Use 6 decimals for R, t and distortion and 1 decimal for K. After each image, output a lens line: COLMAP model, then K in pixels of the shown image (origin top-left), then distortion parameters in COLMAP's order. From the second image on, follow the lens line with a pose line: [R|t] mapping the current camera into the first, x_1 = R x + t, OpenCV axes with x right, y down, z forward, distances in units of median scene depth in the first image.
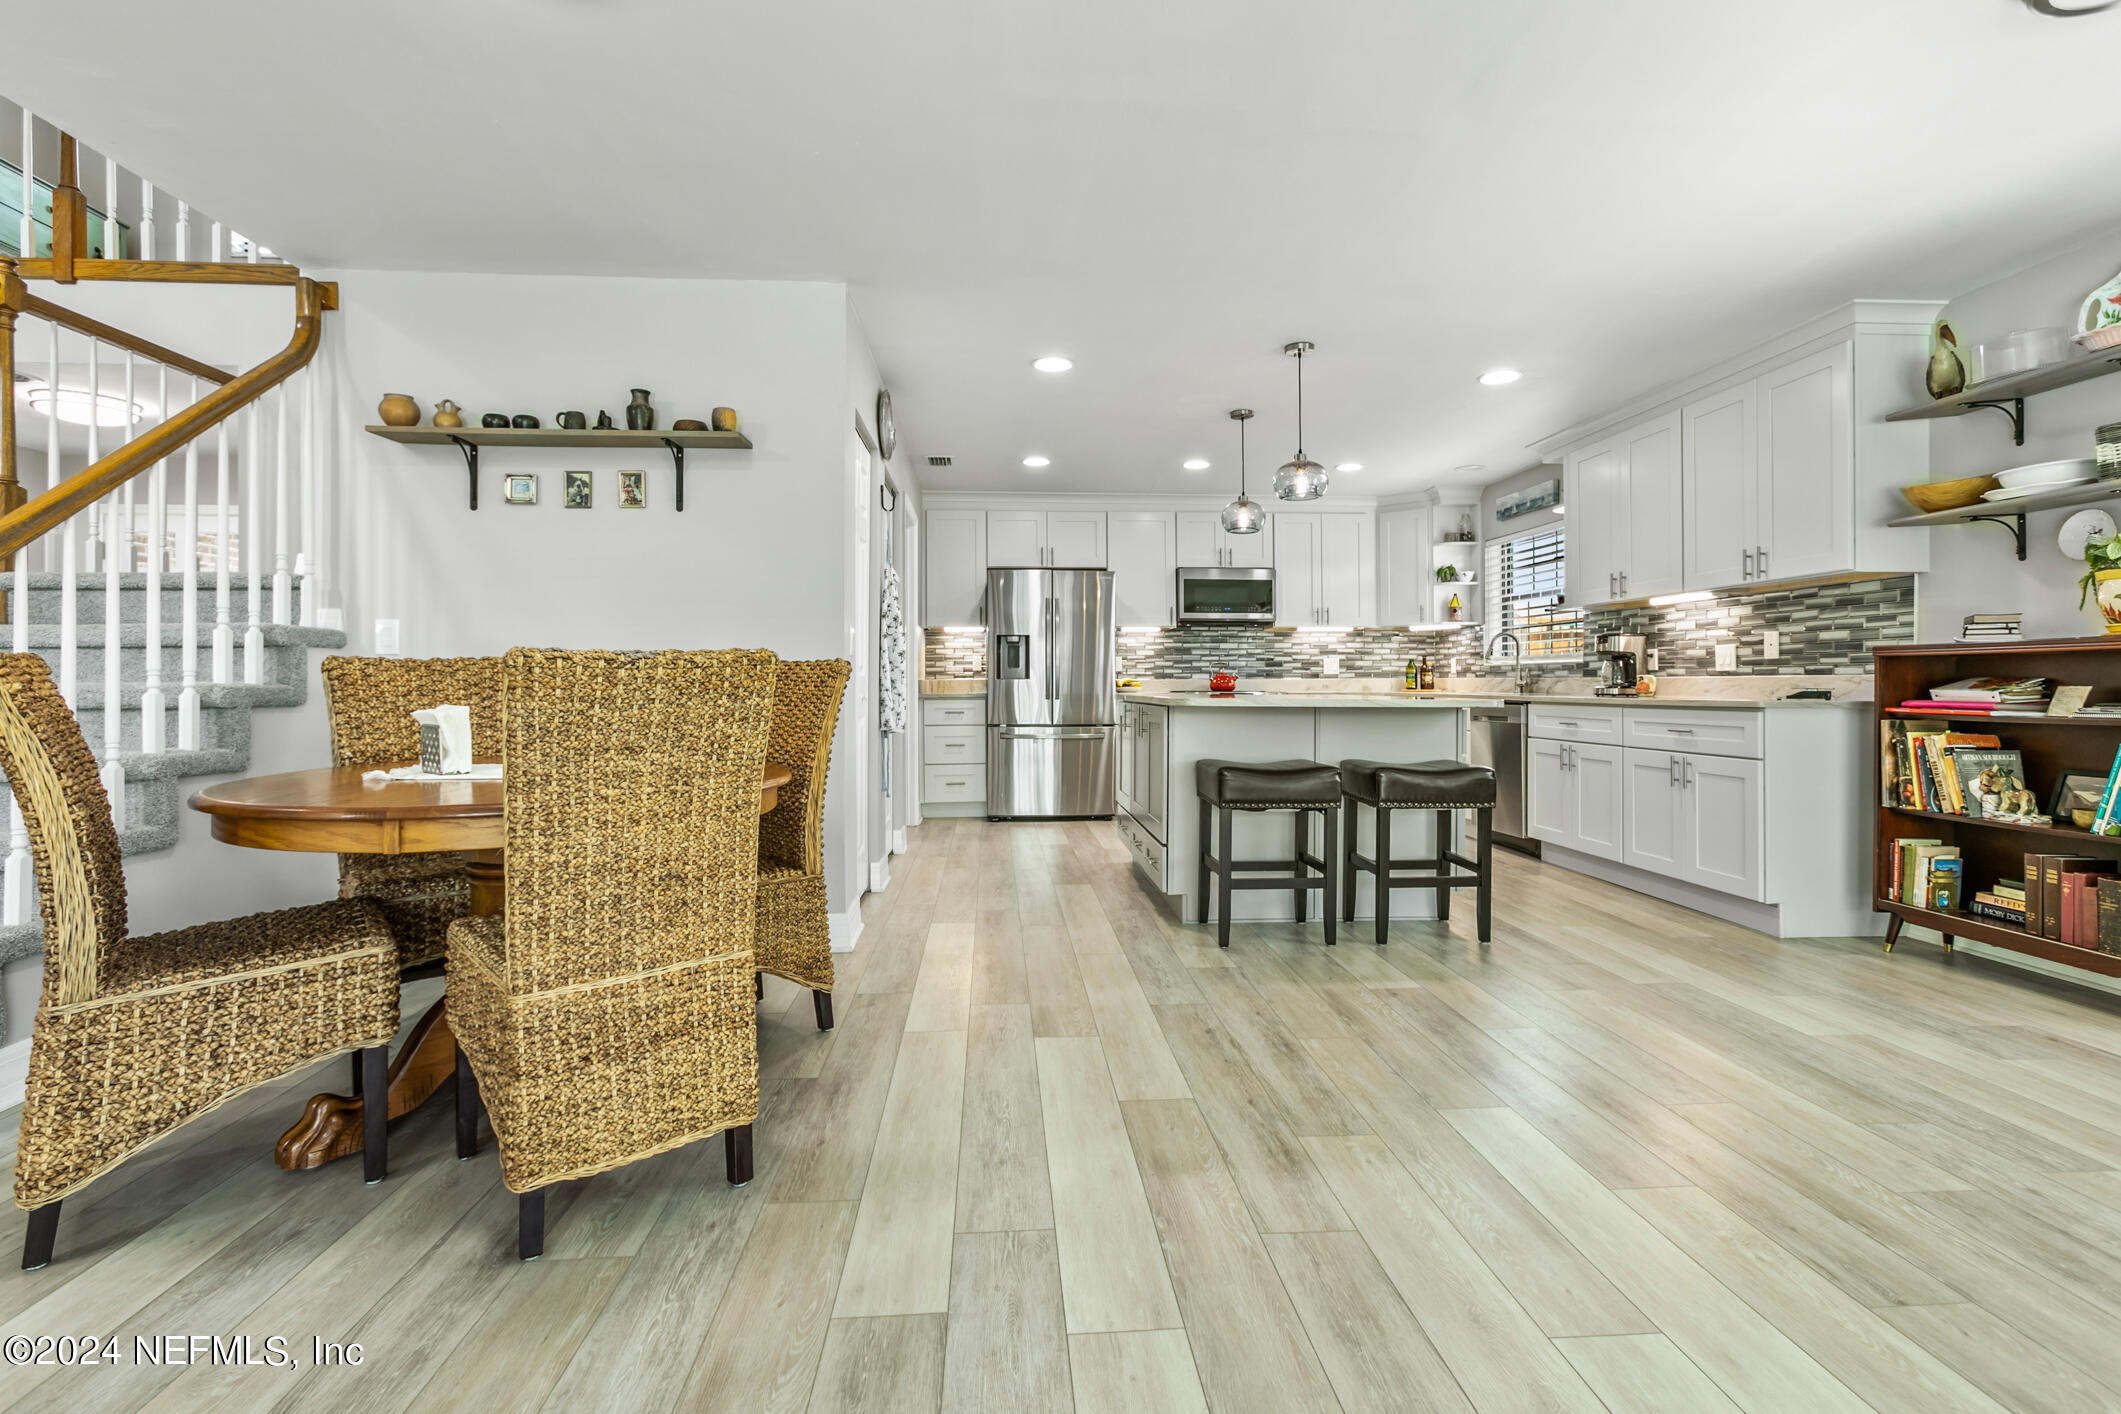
lens RADIAL K [[955.3, 0, 1060.9], [0, 955.3, 687.6], [0, 0, 1]] dist [-0.008176, 0.005947]
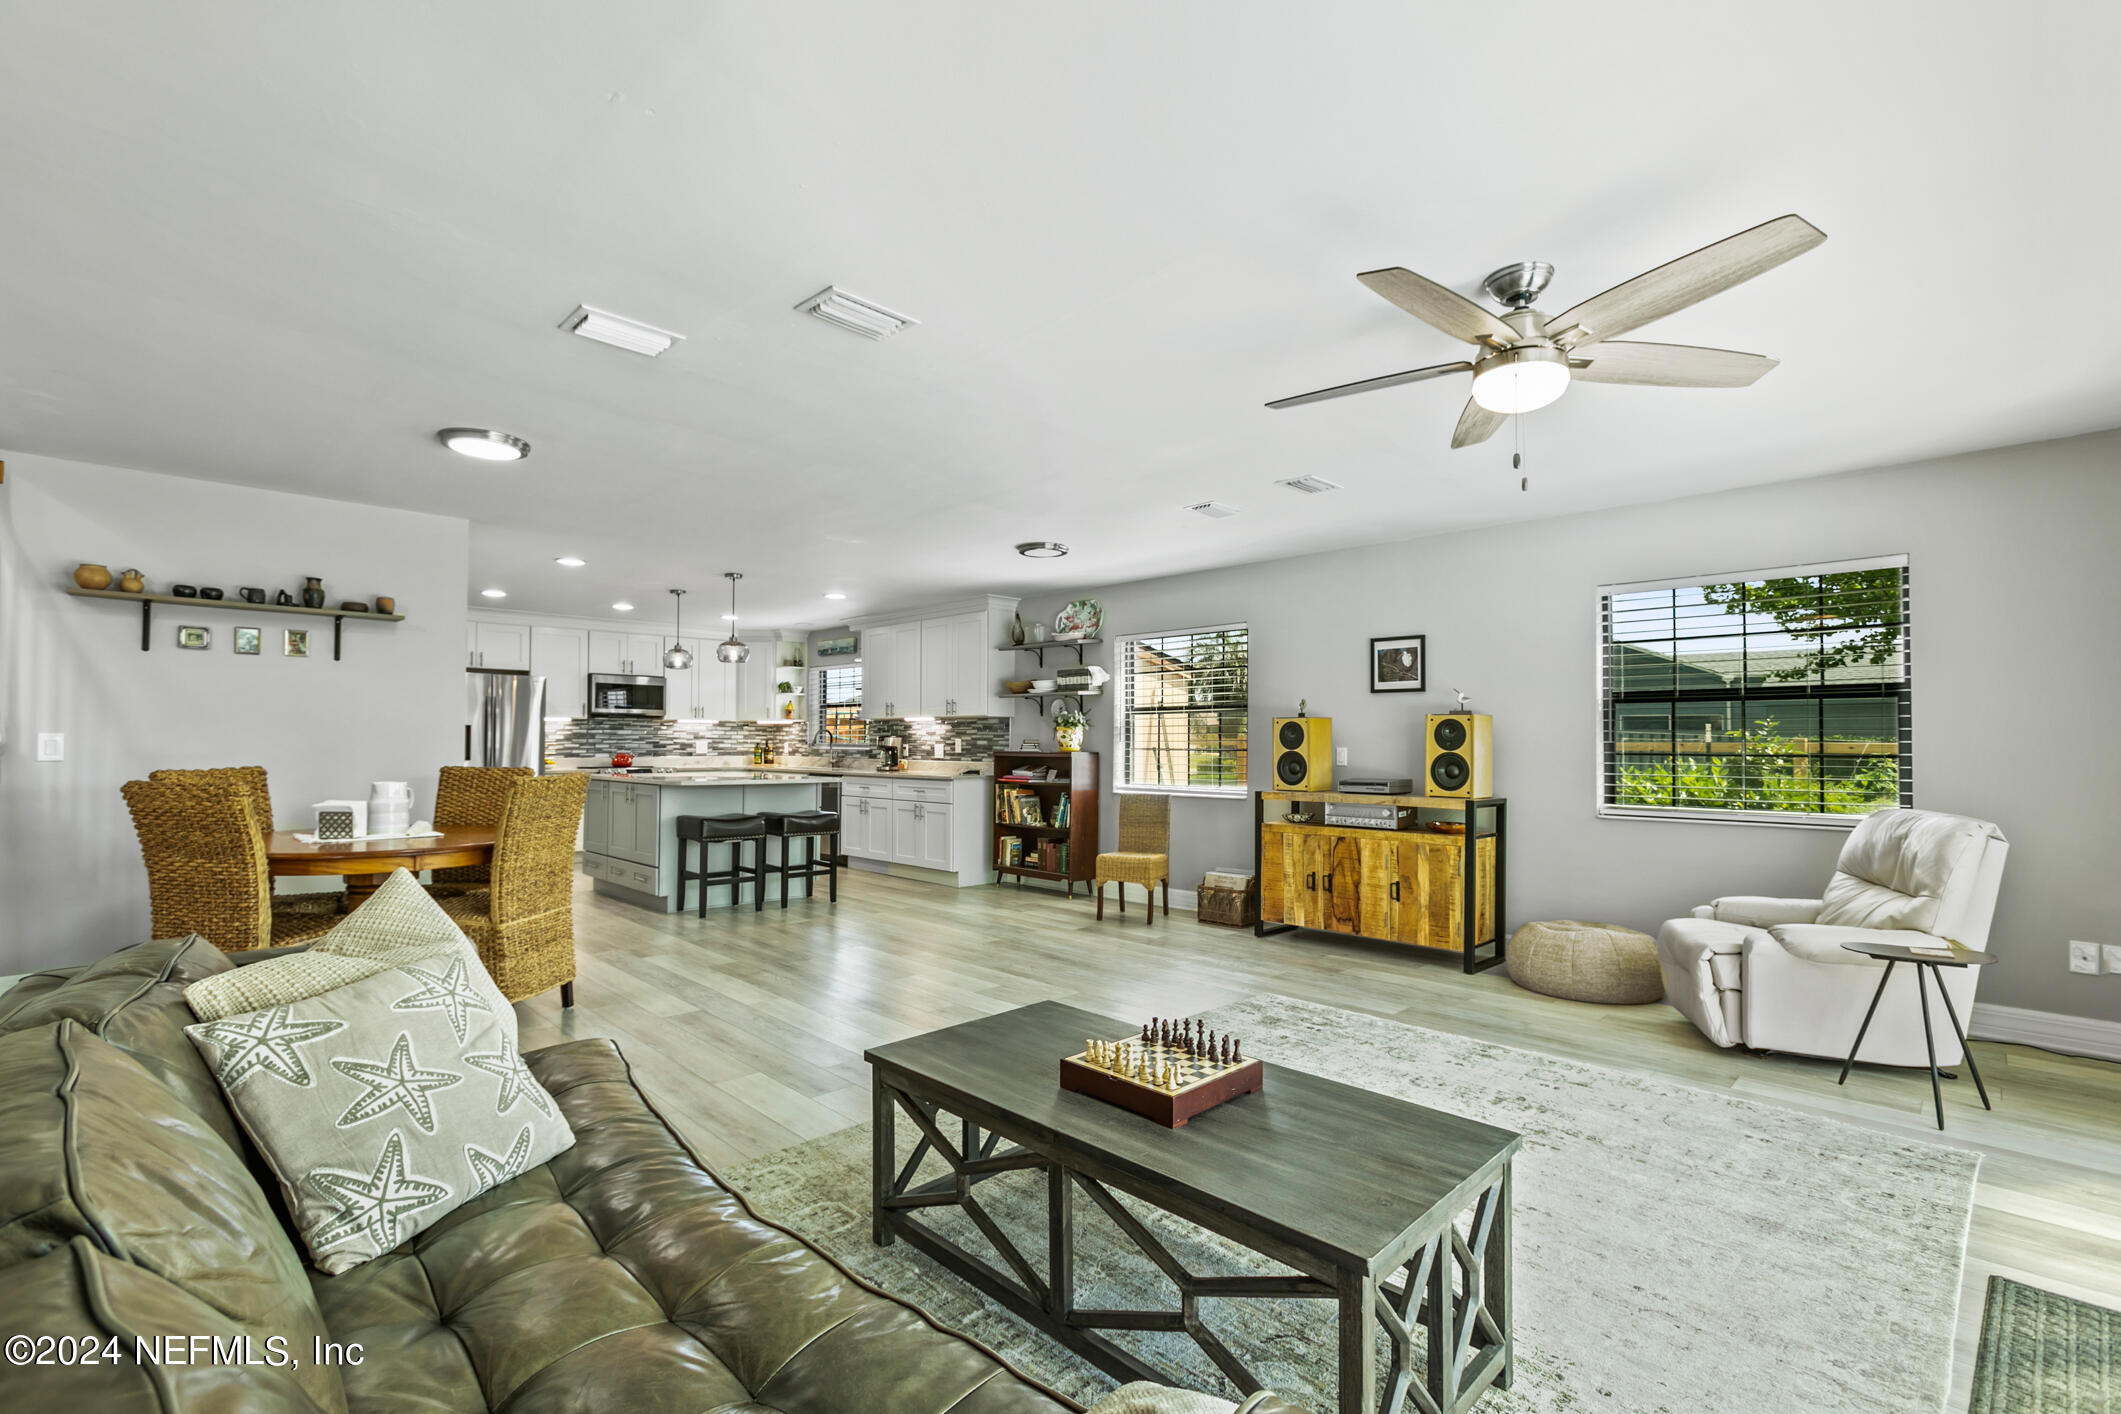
lens RADIAL K [[955.3, 0, 1053.4], [0, 955.3, 720.3], [0, 0, 1]] dist [-0.008176, 0.005947]
pose [[0.752875, 0.018996, 0.657890, -0.434069], [-0.001036, 0.999616, -0.027677, -0.045209], [-0.658163, 0.020155, 0.752606, -0.658432]]
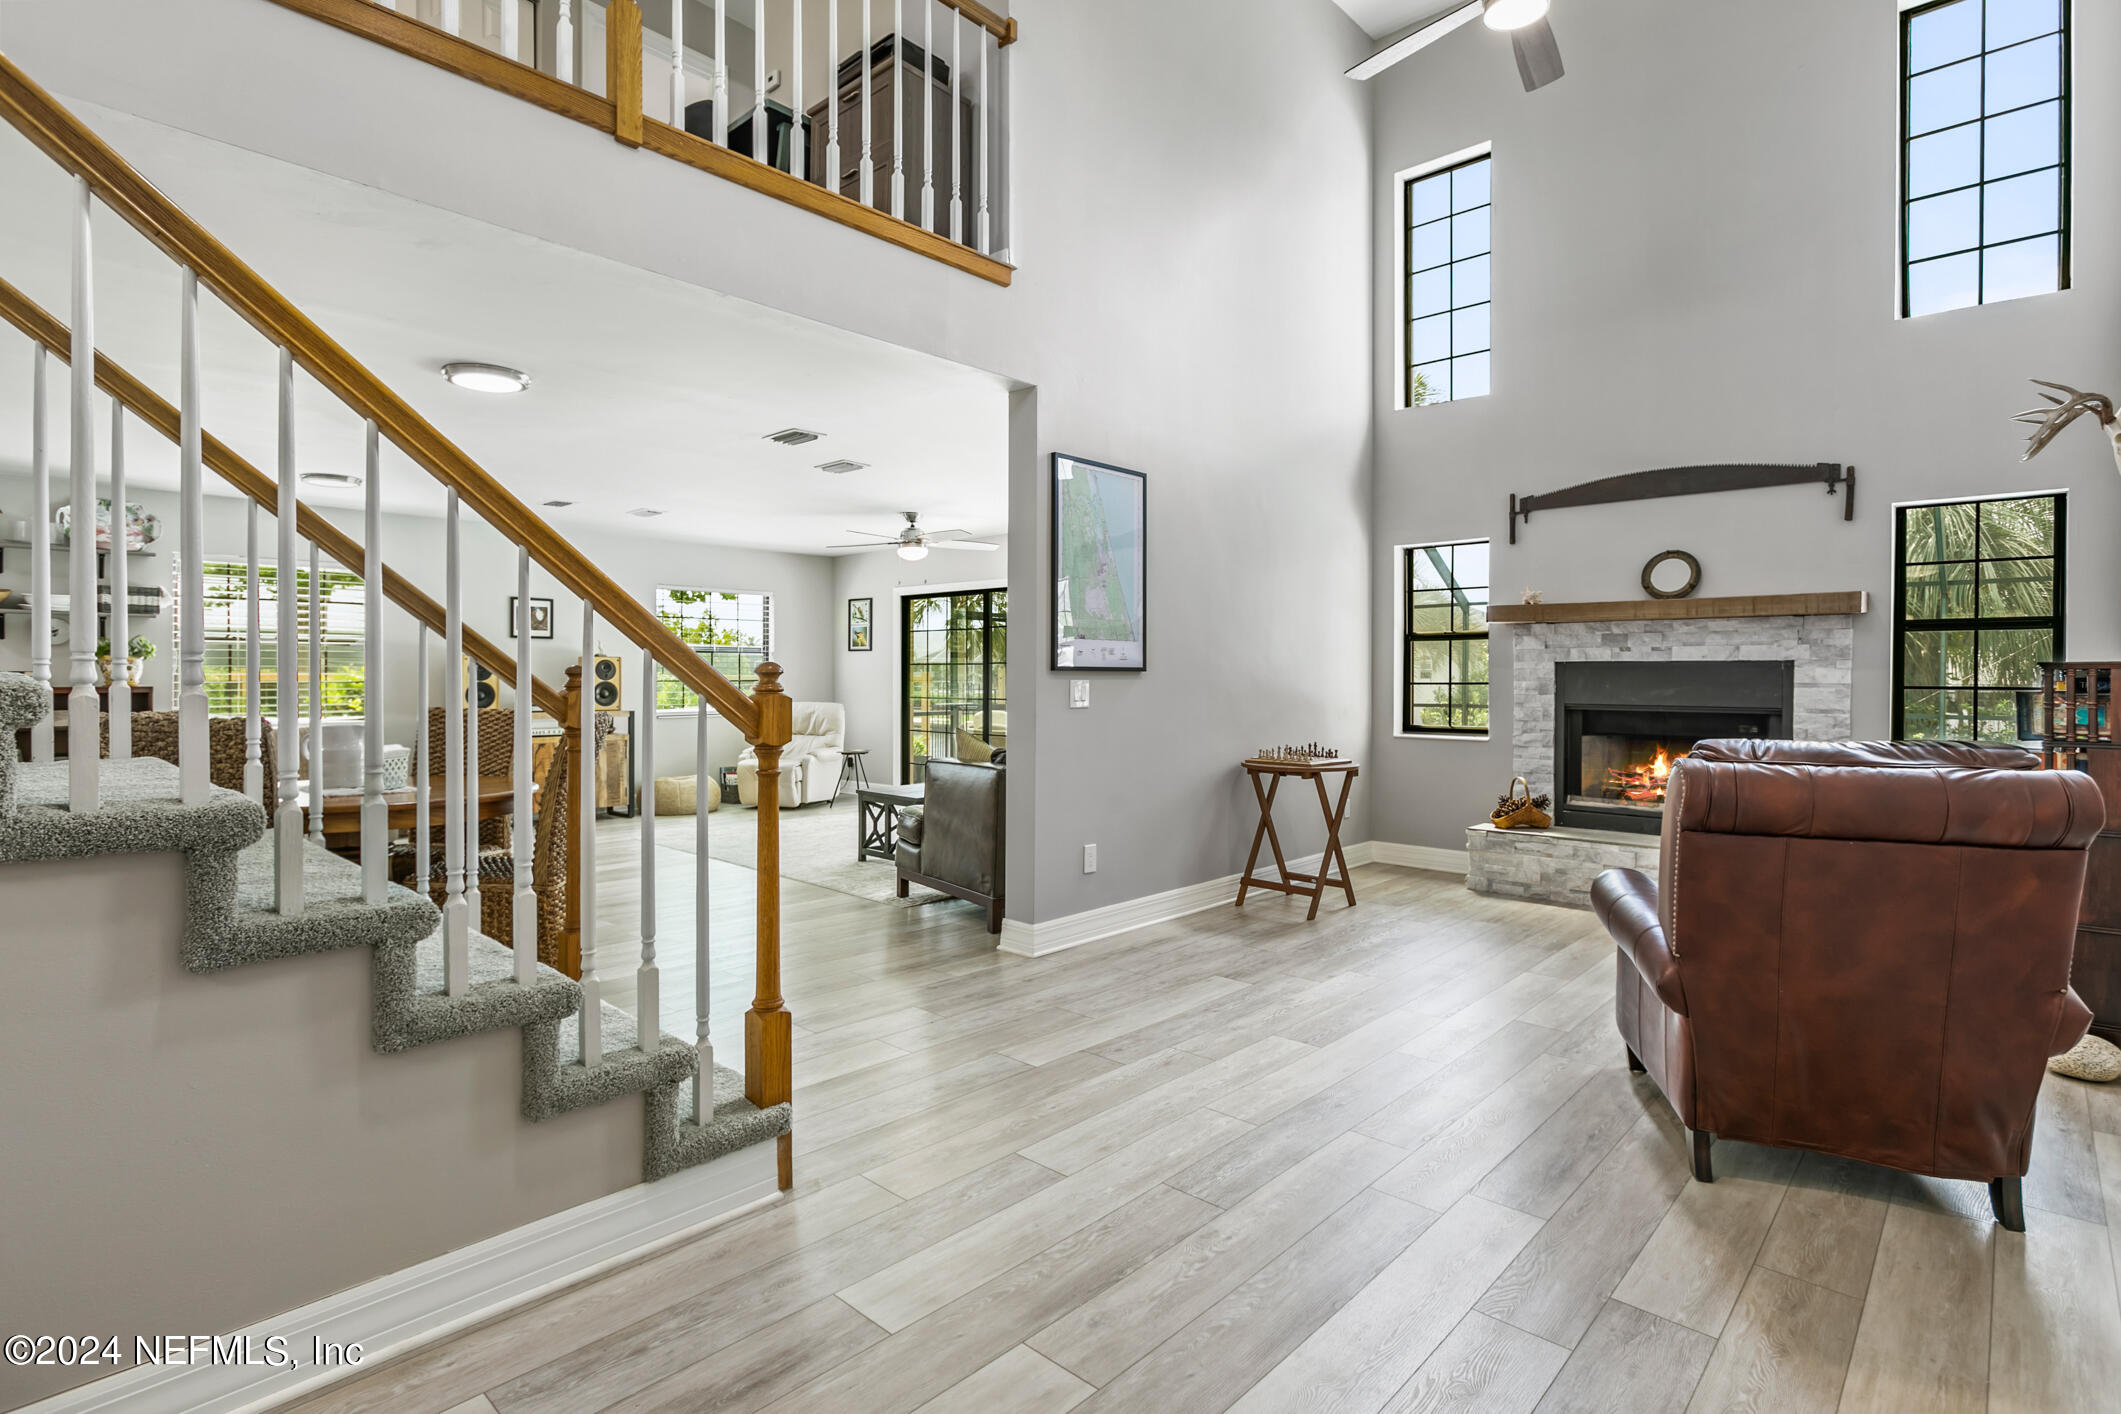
lens RADIAL K [[1040.2, 0, 1052.1], [0, 1040.2, 683.7], [0, 0, 1]] dist [-0.017063, 0.012306]
pose [[-0.686048, -0.003995, 0.727546, -1.362058], [0.003780, 0.999952, 0.009055, -0.048570], [-0.727547, 0.008963, -0.685999, 0.720041]]
